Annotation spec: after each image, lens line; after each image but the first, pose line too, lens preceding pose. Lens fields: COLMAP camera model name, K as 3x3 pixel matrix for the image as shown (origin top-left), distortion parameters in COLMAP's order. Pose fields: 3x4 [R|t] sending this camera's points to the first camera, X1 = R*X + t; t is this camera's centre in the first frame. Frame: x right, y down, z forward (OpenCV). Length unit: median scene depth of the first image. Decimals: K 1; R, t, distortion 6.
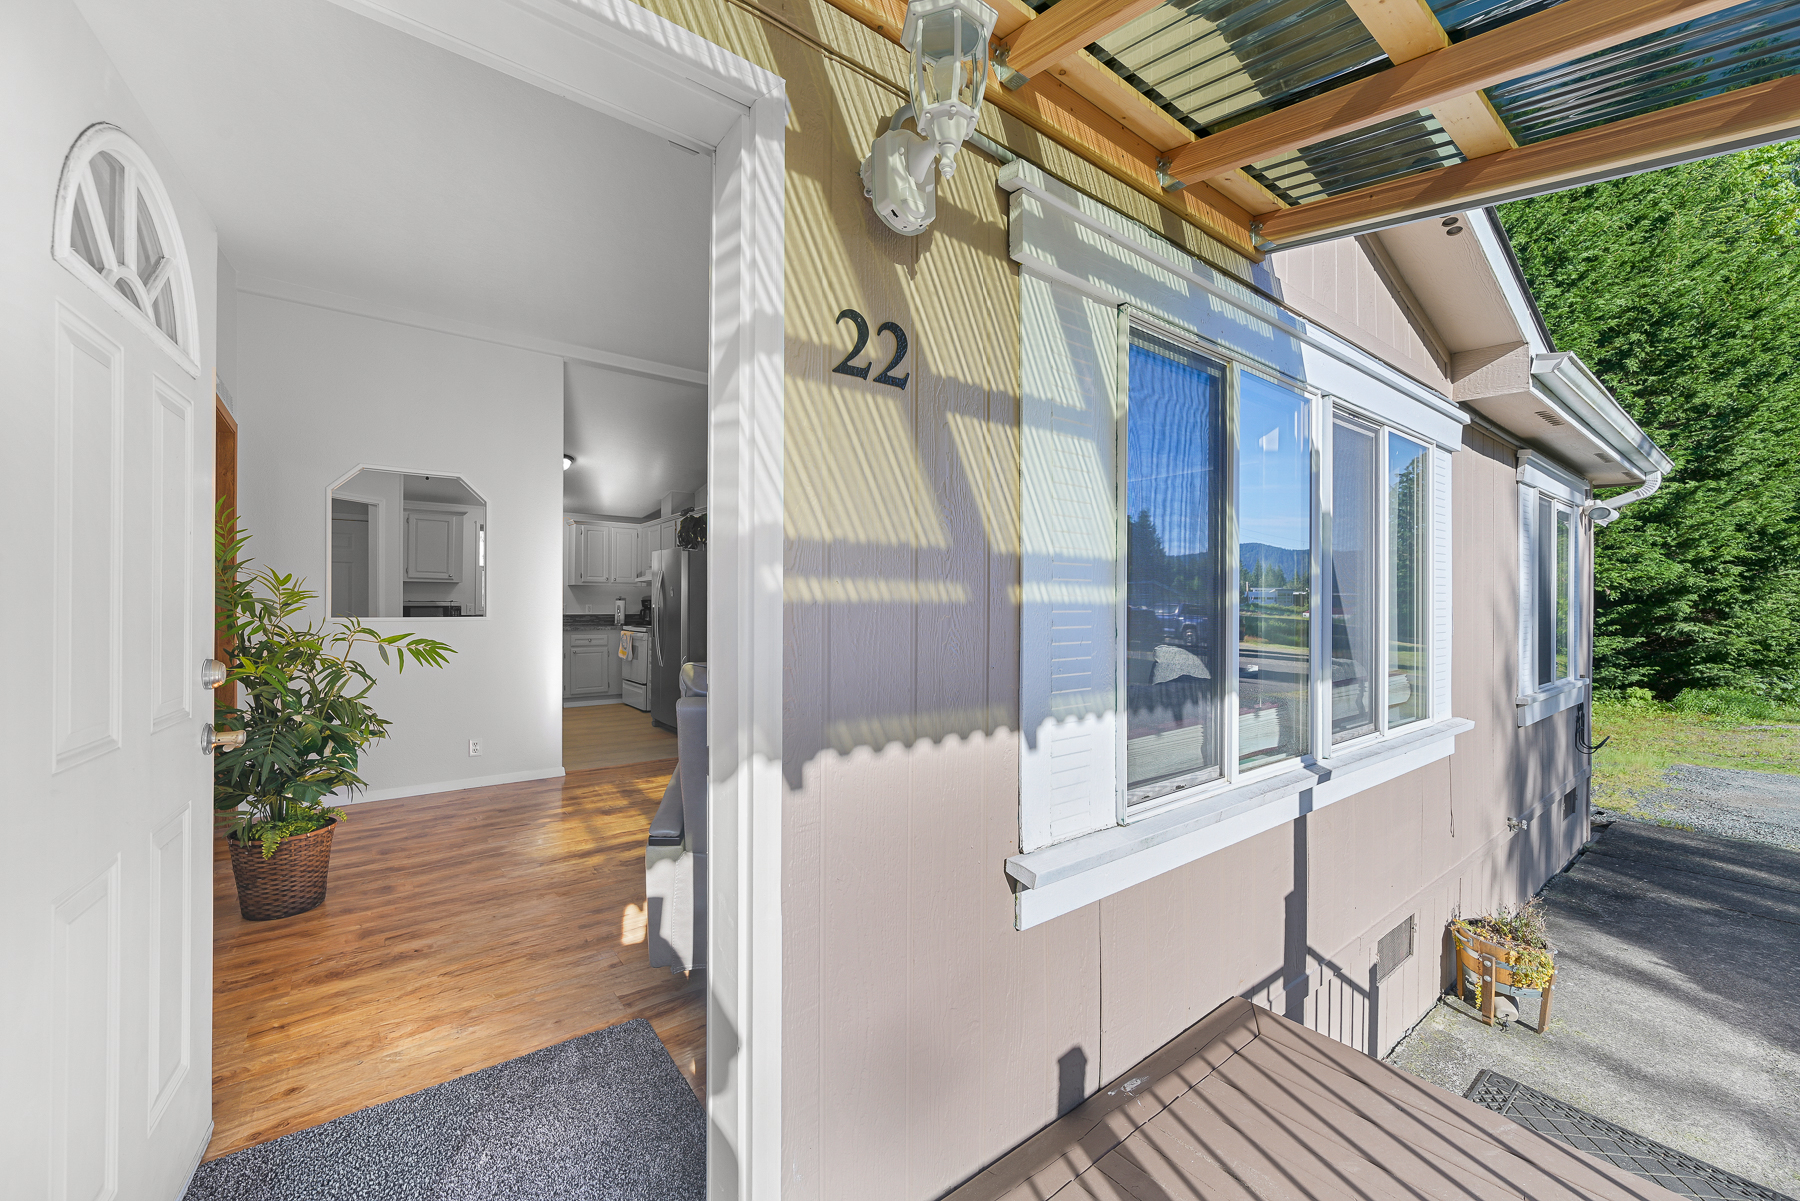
lens RADIAL K [[714.0, 0, 909.9], [0, 714.0, 612.5], [0, 0, 1]] dist [0.000339, 0.000180]
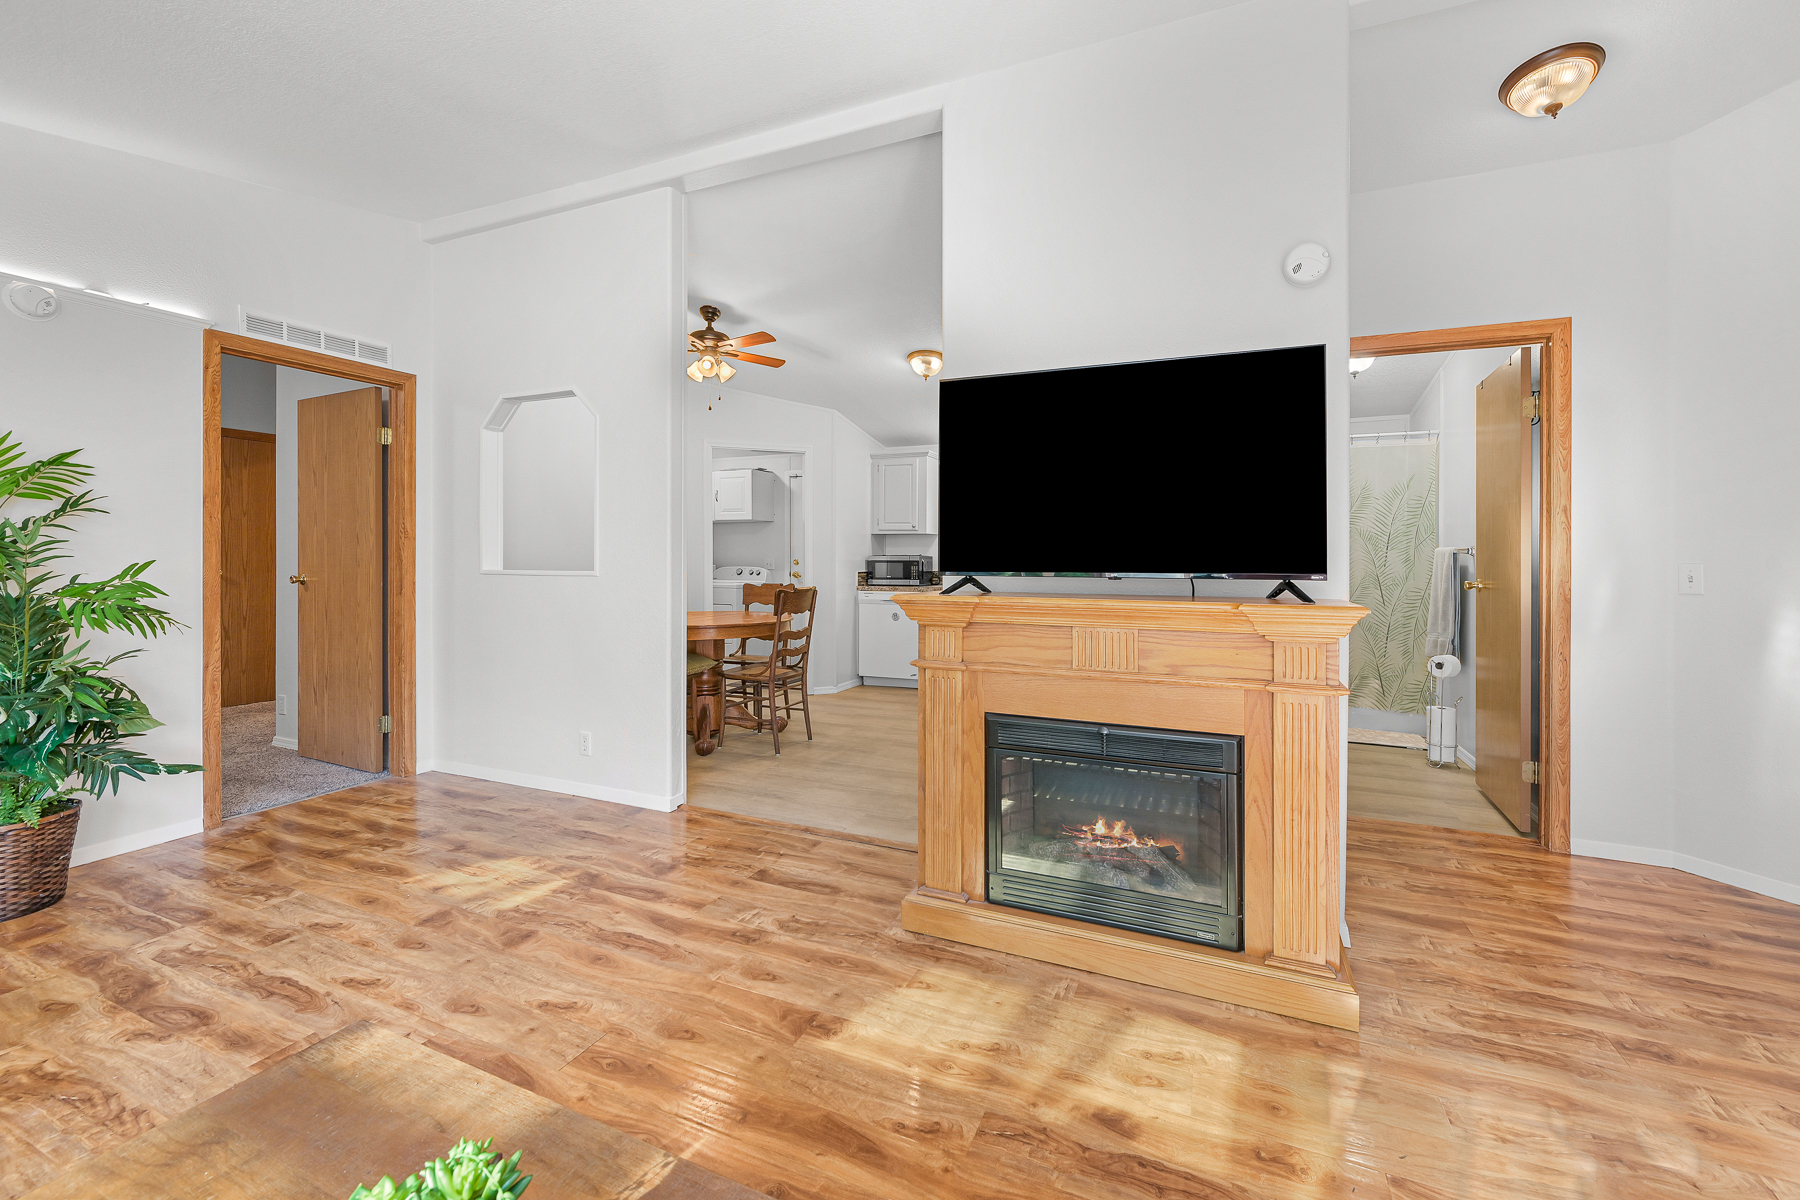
lens RADIAL K [[742.7, 0, 901.4], [0, 742.7, 555.9], [0, 0, 1]] dist [-0.000098, 0.000569]
pose [[0.475256, -0.009919, -0.879792, 0.219947], [-0.010413, 0.999803, -0.016897, 0.000327], [0.879786, 0.017192, 0.475059, 0.830332]]
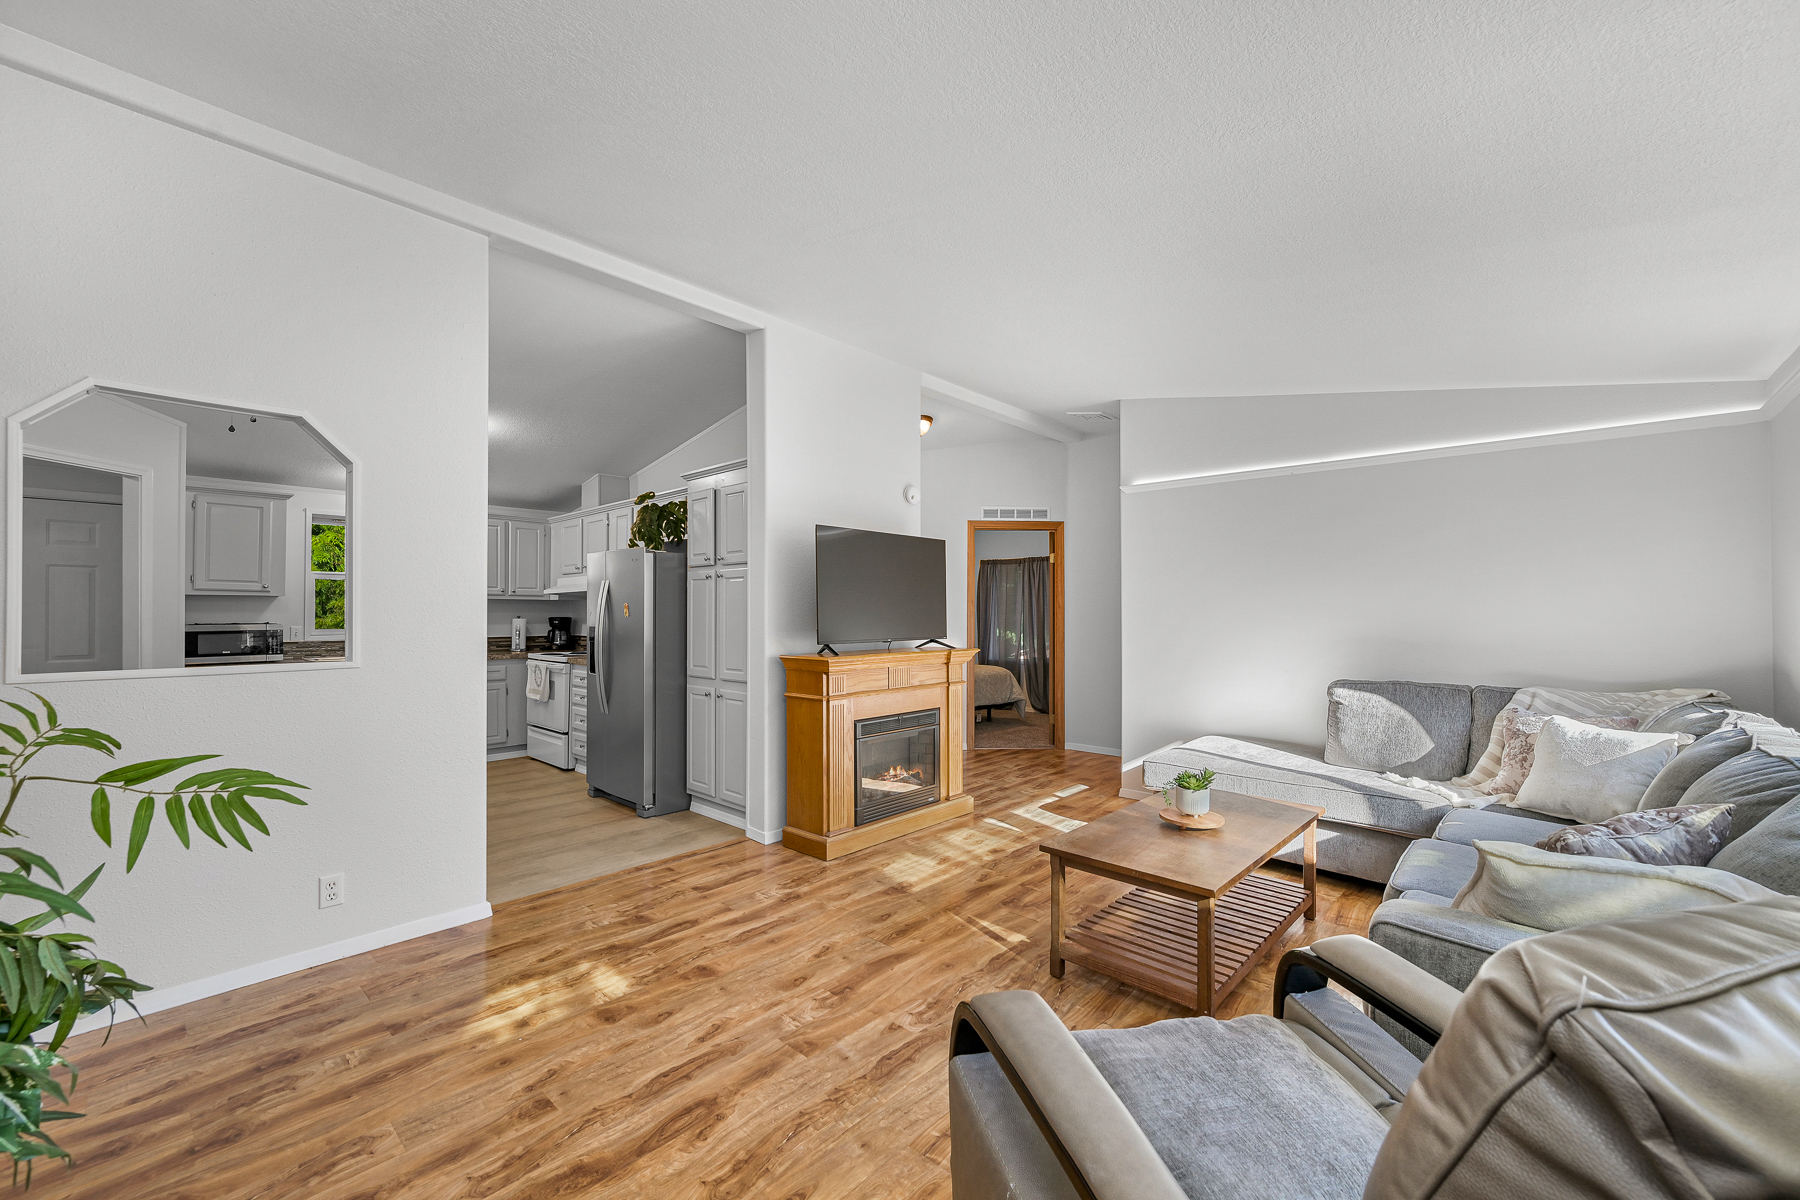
lens RADIAL K [[714.0, 0, 909.9], [0, 714.0, 612.0], [0, 0, 1]] dist [0.000339, 0.000180]
pose [[0.984742, -0.006515, 0.173900, -0.226934], [0.008361, 0.999916, -0.009886, -0.022340], [-0.173821, 0.011189, 0.984714, 0.320590]]
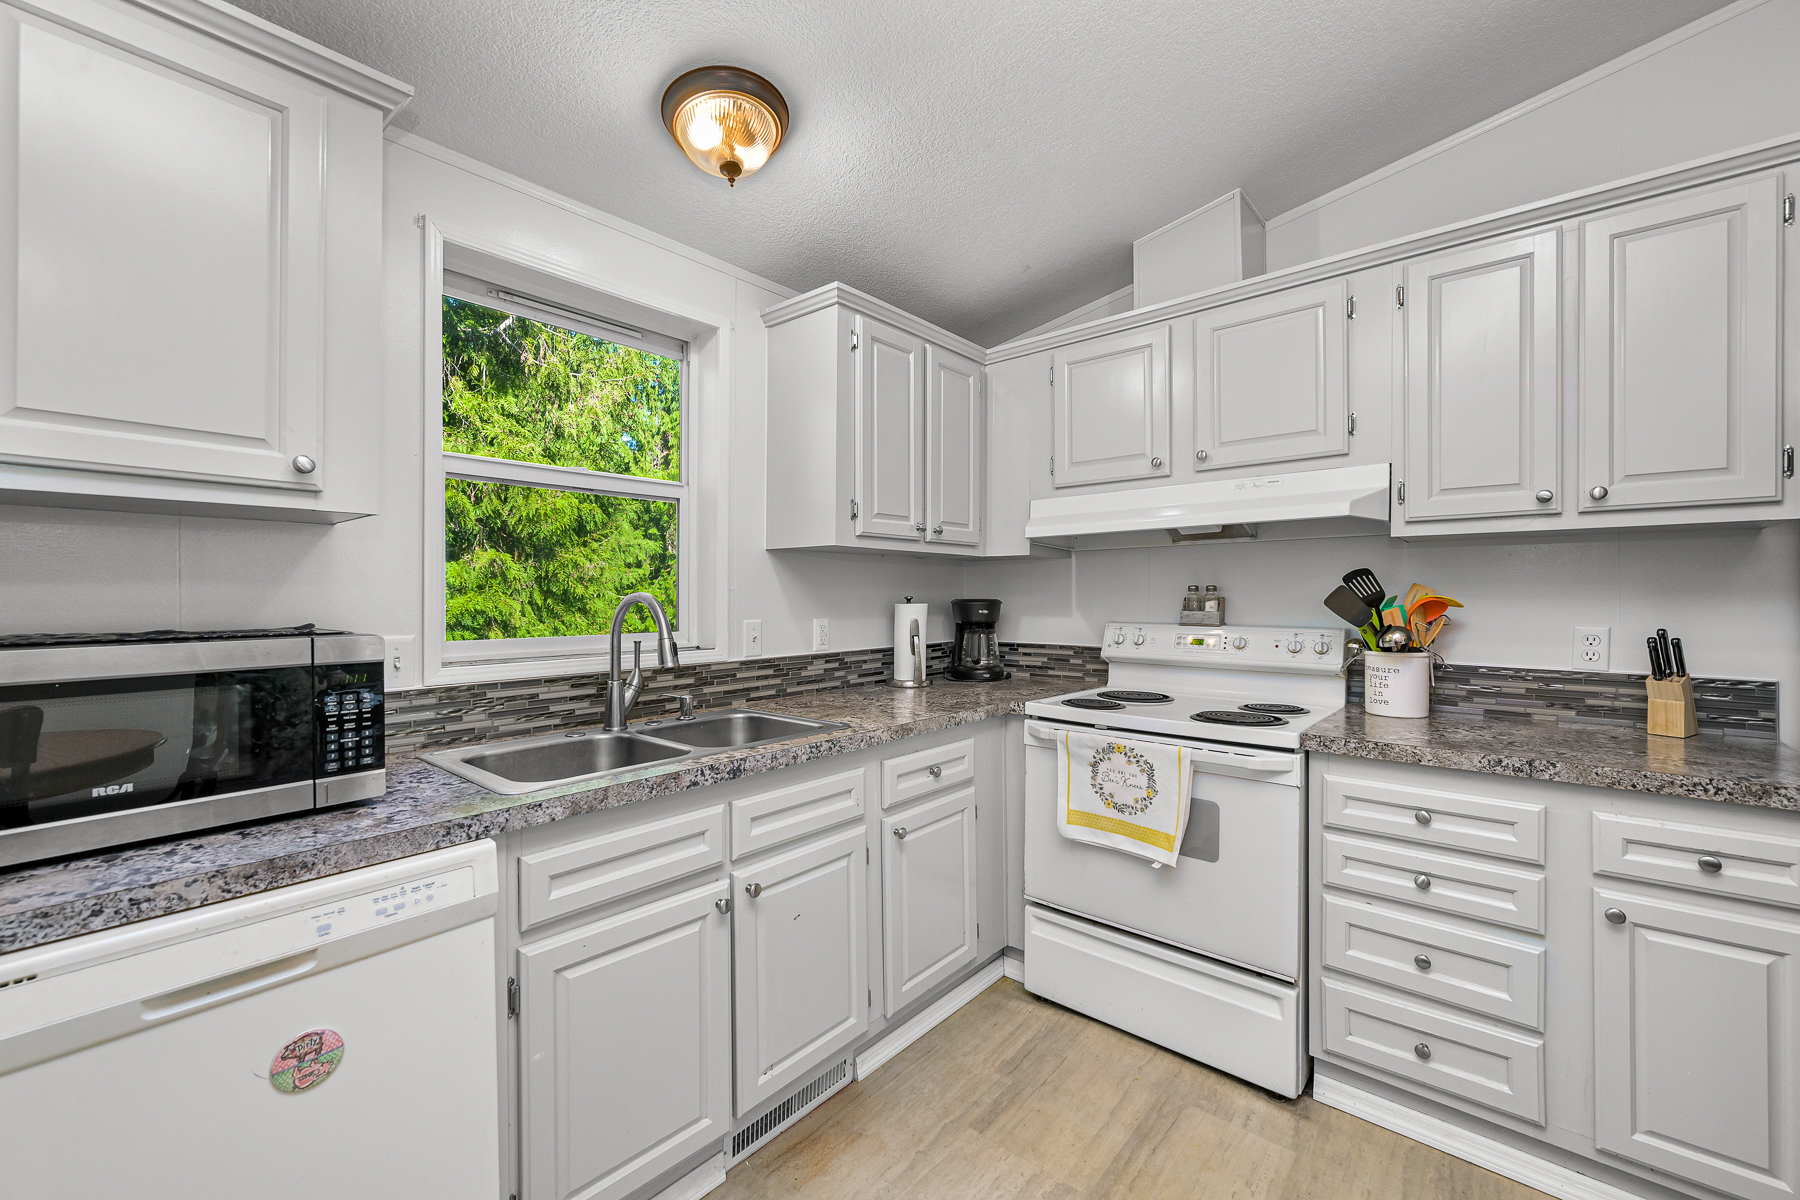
lens RADIAL K [[722.8, 0, 919.7], [0, 722.8, 596.9], [0, 0, 1]] dist [-0.001638, -0.000035]
pose [[0.979409, -0.012073, 0.201523, -0.811843], [0.013622, 0.999887, -0.006300, -0.030713], [-0.201424, 0.008915, 0.979464, 1.226206]]
